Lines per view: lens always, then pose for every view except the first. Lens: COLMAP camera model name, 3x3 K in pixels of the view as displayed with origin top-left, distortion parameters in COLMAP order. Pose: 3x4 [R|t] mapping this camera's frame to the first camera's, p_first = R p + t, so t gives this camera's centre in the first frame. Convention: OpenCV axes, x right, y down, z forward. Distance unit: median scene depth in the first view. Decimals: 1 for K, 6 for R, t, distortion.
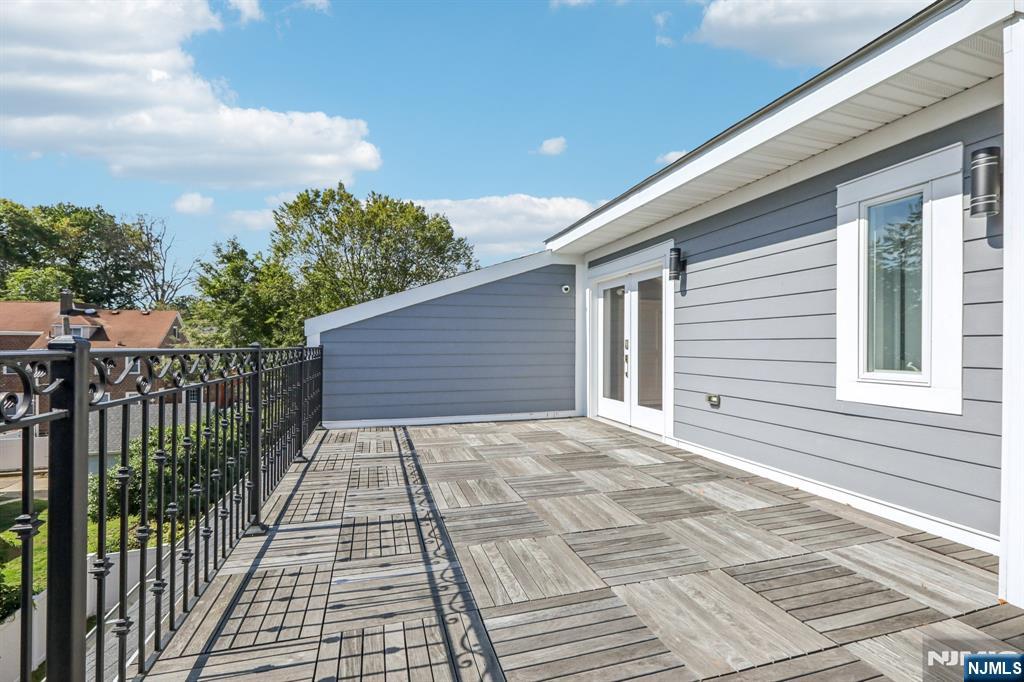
lens RADIAL K [[462.9, 0, 518.2], [0, 462.9, 342.7], [0, 0, 1]] dist [0.004190, 0.001190]
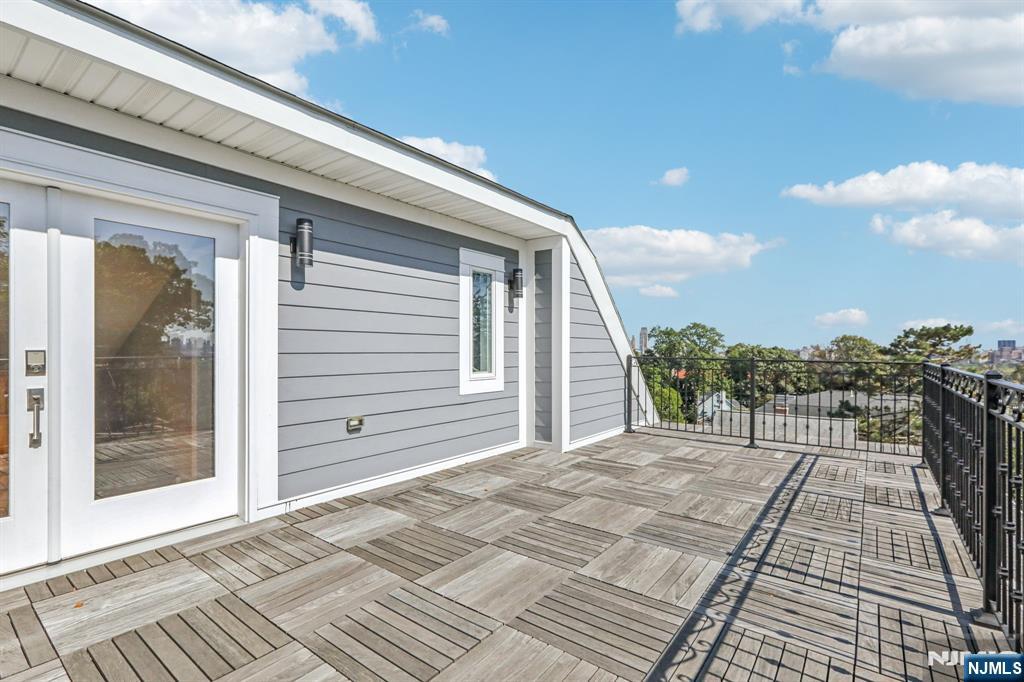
lens RADIAL K [[462.9, 0, 520.2], [0, 462.9, 348.5], [0, 0, 1]] dist [0.004190, 0.001190]
pose [[-0.578077, -0.005572, 0.815963, -0.672990], [-0.011903, 0.999928, -0.001604, -0.025089], [-0.815895, -0.010639, -0.578102, 1.879502]]
